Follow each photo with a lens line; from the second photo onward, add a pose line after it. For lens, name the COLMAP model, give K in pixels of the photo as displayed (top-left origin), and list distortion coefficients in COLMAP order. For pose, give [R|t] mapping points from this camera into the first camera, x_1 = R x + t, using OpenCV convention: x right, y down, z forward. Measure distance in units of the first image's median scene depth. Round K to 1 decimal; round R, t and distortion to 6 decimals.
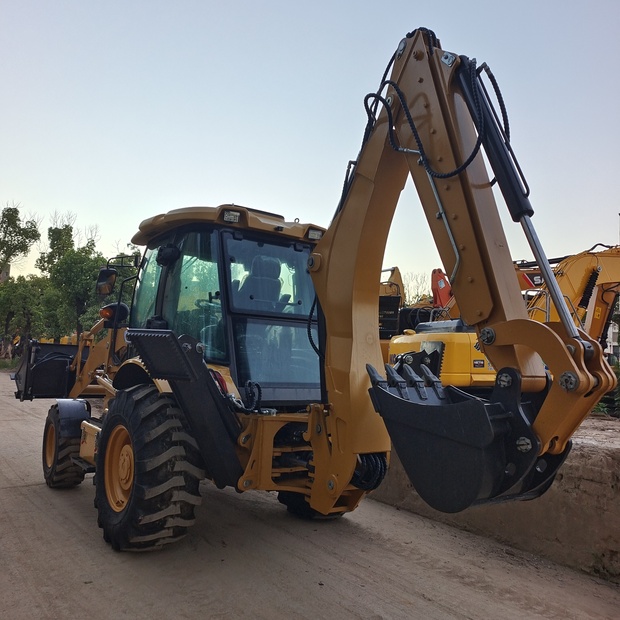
lens RADIAL K [[566.3, 0, 310.0], [0, 566.3, 310.0], [0, 0, 1]] dist [0.029452, 0.014271]
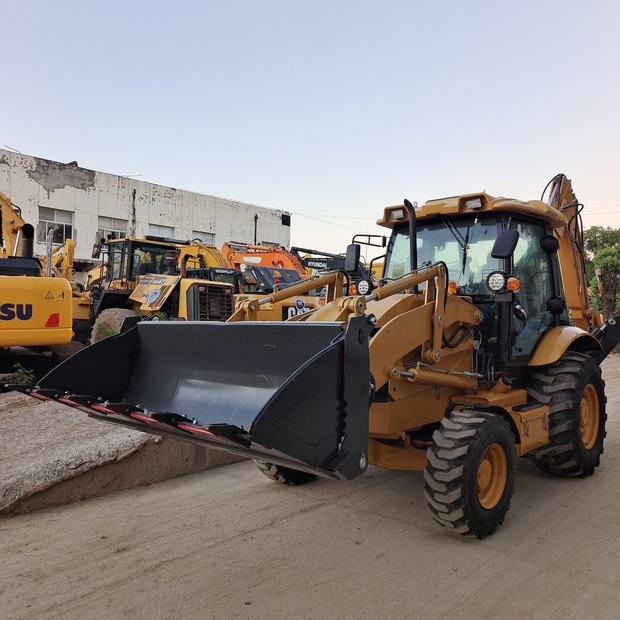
lens RADIAL K [[566.3, 0, 310.0], [0, 566.3, 310.0], [0, 0, 1]] dist [0.029452, 0.014271]
pose [[-0.195013, -0.033499, 0.980228, -0.887900], [-0.095330, 0.995332, 0.015050, 0.047854], [-0.976157, -0.090510, -0.197296, 1.139831]]
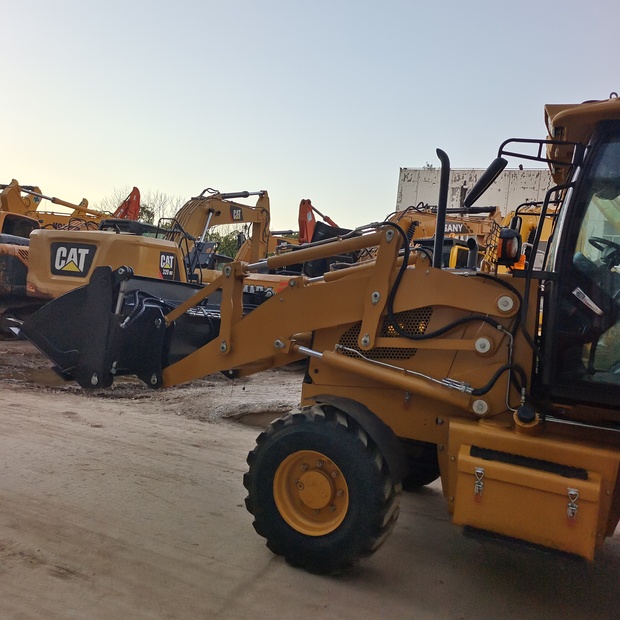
lens RADIAL K [[566.3, 0, 310.0], [0, 566.3, 310.0], [0, 0, 1]] dist [0.029452, 0.014271]
pose [[0.873072, 0.040100, 0.485940, -0.597978], [-0.104091, 0.988966, 0.105407, 0.019903], [-0.476351, -0.142610, 0.867613, 0.493754]]
